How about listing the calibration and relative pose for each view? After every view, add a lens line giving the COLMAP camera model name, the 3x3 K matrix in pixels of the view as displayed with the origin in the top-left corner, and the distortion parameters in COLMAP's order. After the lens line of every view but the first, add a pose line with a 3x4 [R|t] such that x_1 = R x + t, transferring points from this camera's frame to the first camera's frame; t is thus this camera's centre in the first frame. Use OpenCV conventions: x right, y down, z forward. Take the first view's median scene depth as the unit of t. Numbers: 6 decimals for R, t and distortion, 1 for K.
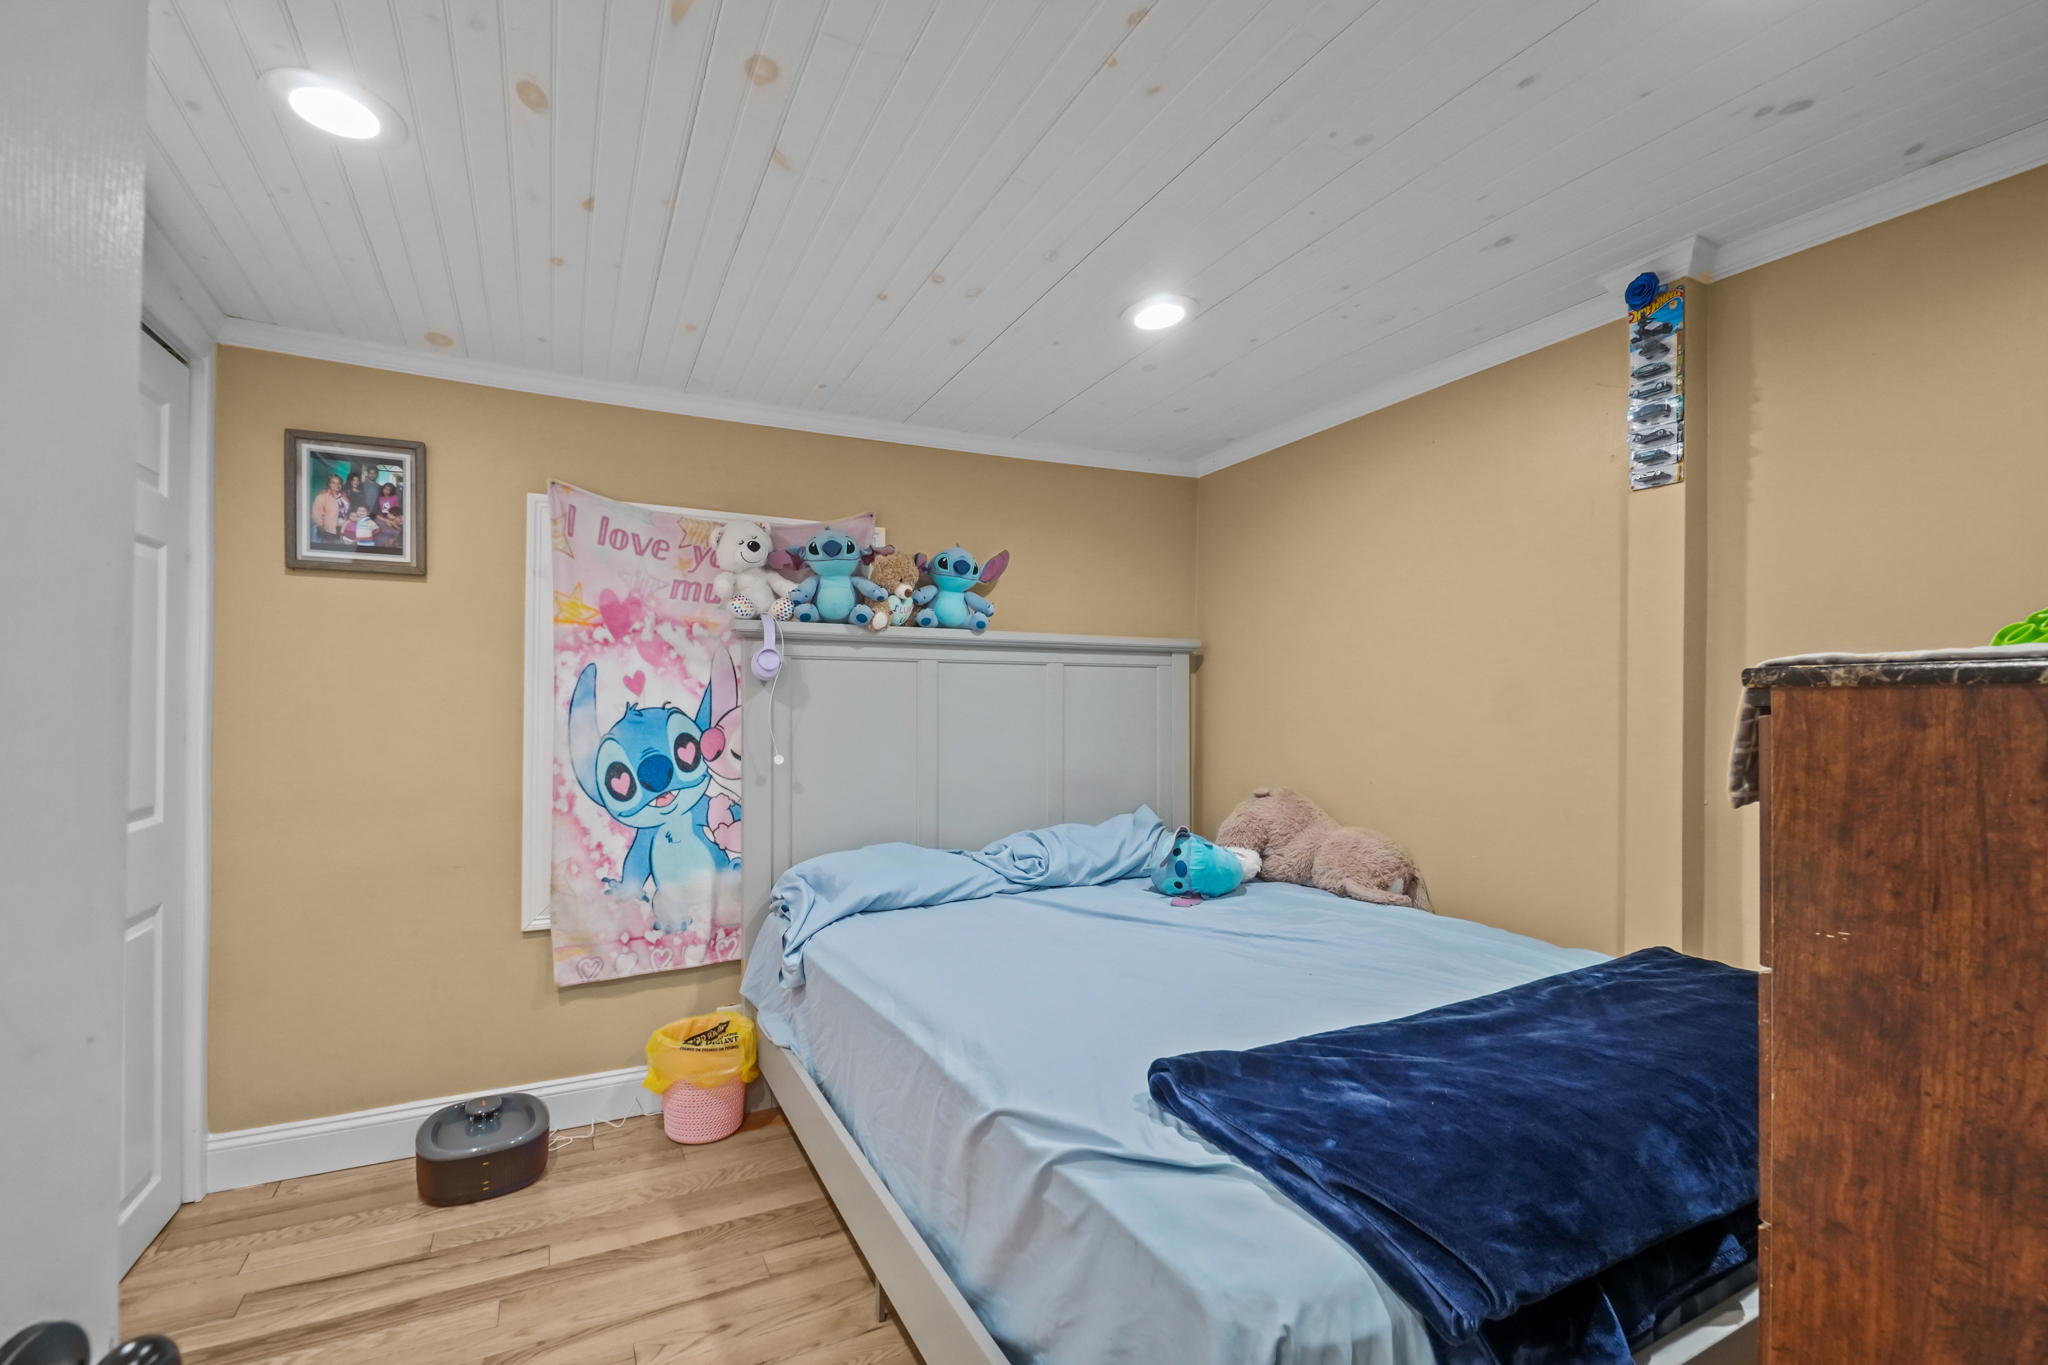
lens RADIAL K [[901.9, 0, 1021.0], [0, 901.9, 691.9], [0, 0, 1]] dist [-0.002574, -0.000424]
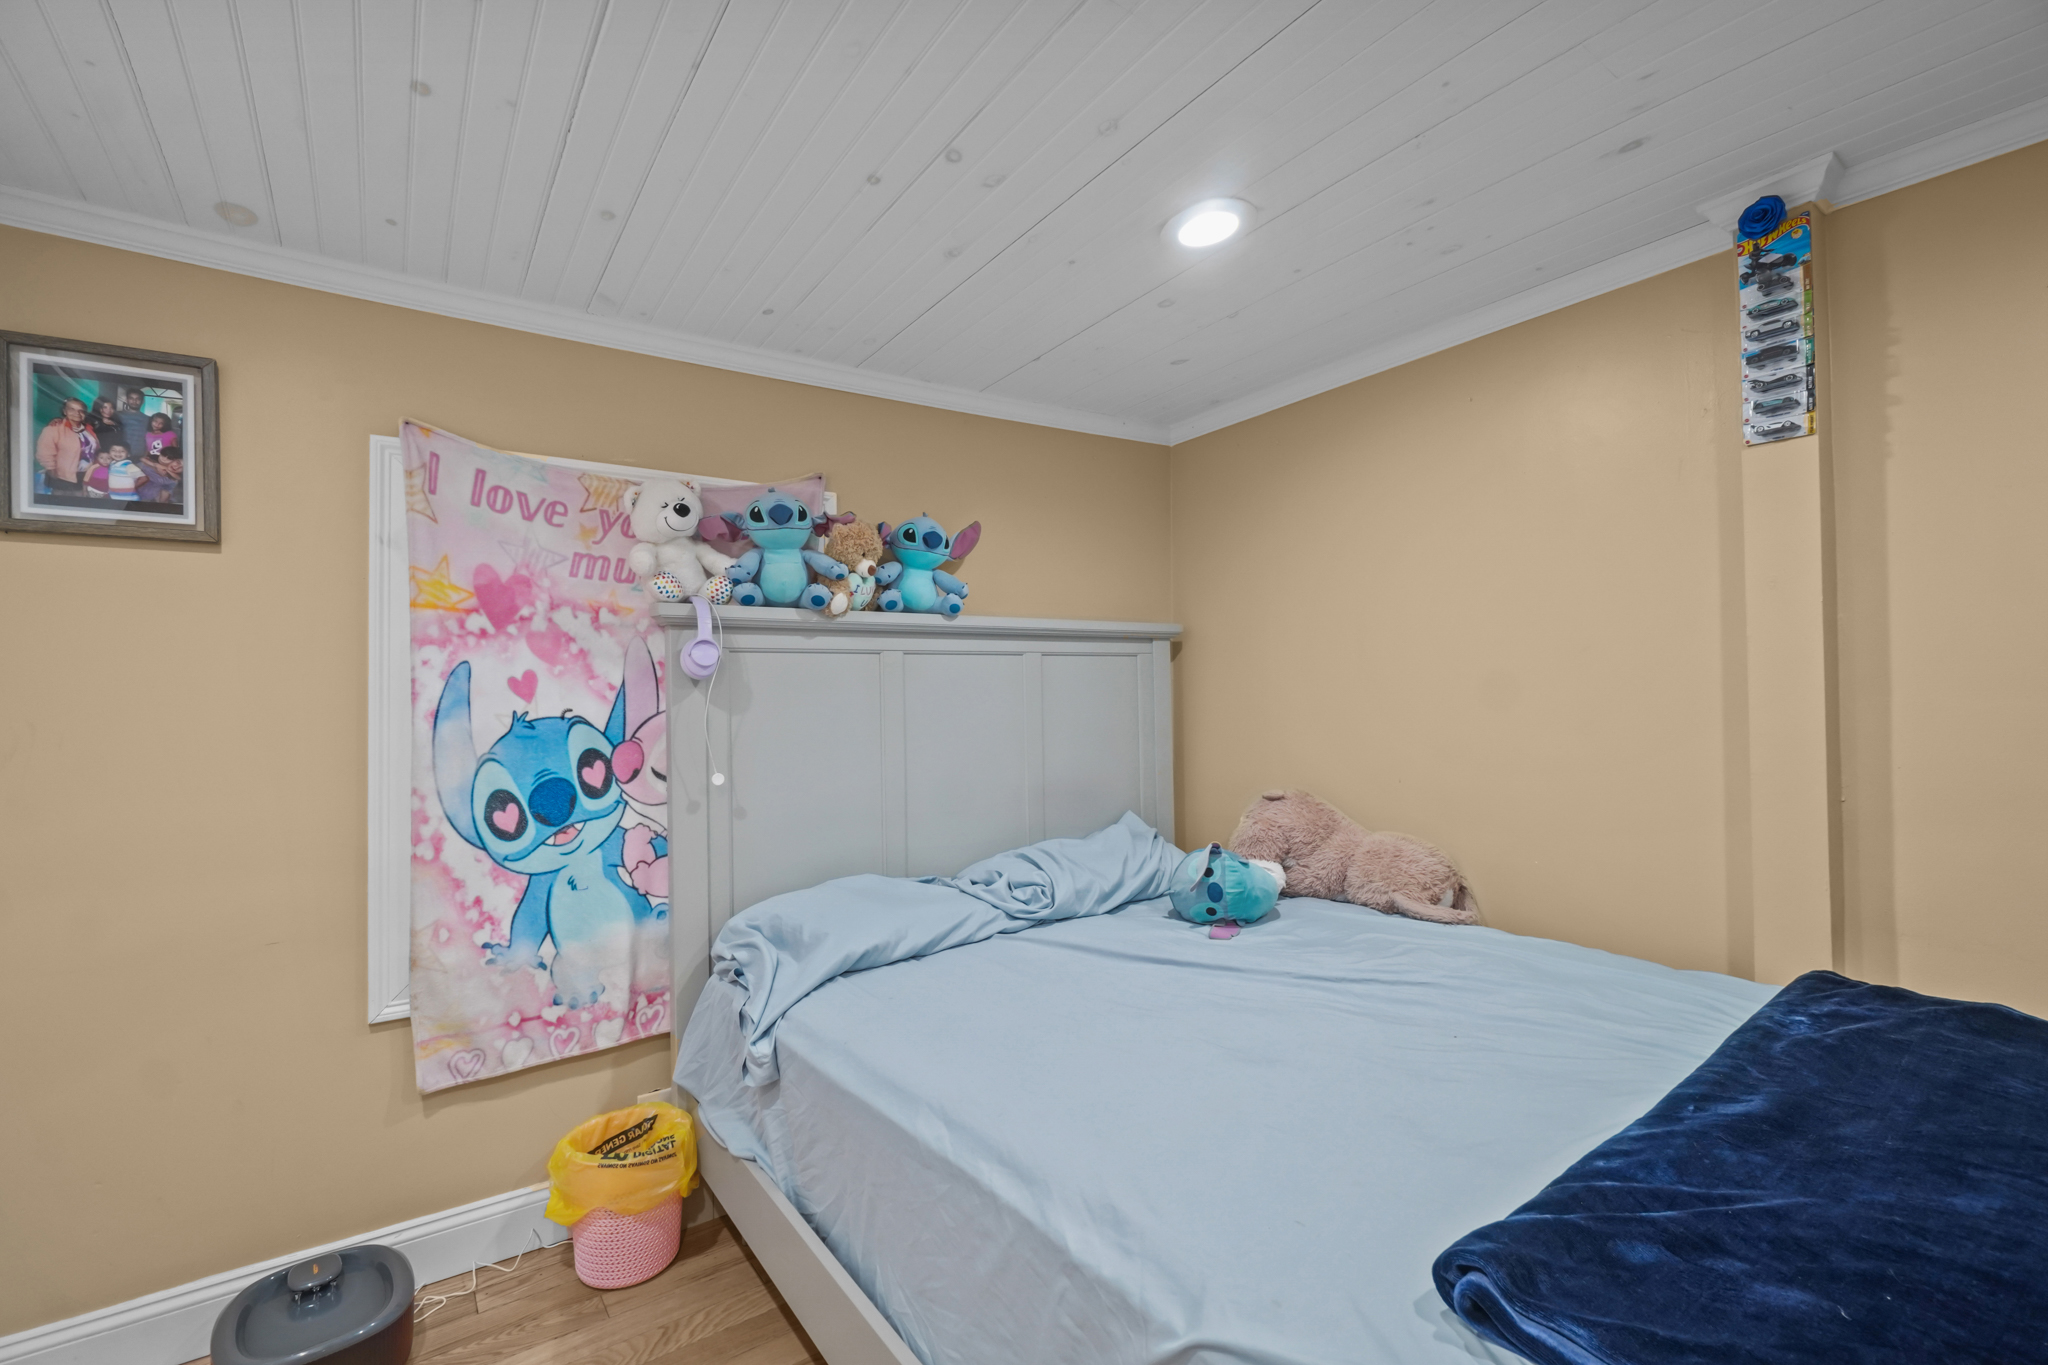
lens RADIAL K [[893.5, 0, 1019.3], [0, 893.5, 670.7], [0, 0, 1]] dist [-0.003033, -0.000893]
pose [[0.990094, -0.017625, 0.139296, -0.117656], [0.019406, 0.999746, -0.011441, -0.006123], [-0.139059, 0.014031, 0.990185, 0.189967]]
